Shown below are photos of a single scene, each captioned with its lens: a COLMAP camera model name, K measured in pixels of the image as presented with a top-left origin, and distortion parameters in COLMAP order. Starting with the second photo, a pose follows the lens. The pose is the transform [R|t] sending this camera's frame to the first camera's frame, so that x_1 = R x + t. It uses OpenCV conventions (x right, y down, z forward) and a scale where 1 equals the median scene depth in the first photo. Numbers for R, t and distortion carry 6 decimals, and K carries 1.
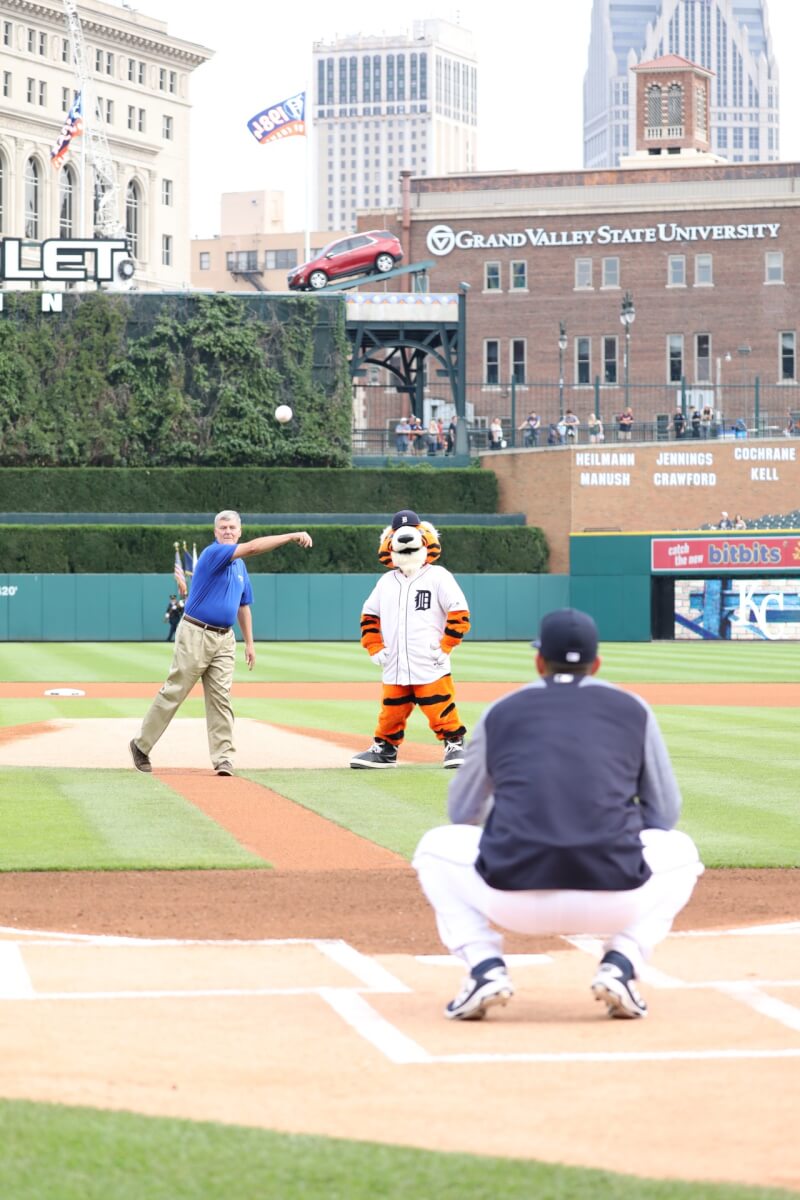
lens RADIAL K [[3859.0, 0, 400.0], [0, 3859.0, 600.0], [0, 0, 1]] dist [-0.167496, -1.999408]
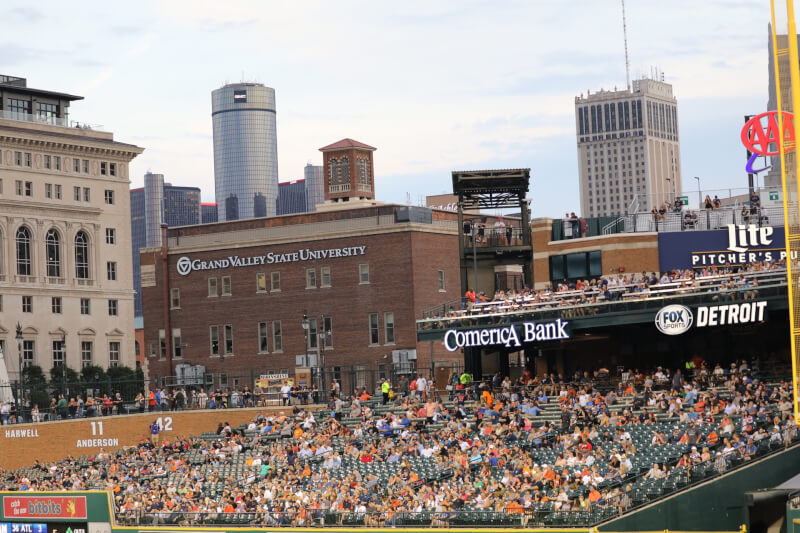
lens RADIAL K [[2245.3, 0, 400.0], [0, 2245.3, 266.5], [0, 0, 1]] dist [-0.275841, -0.316083]
pose [[0.979791, -0.055221, -0.192250, 0.251998], [0.042764, 0.996744, -0.068356, -0.021798], [0.195399, 0.058753, 0.978962, 0.079926]]
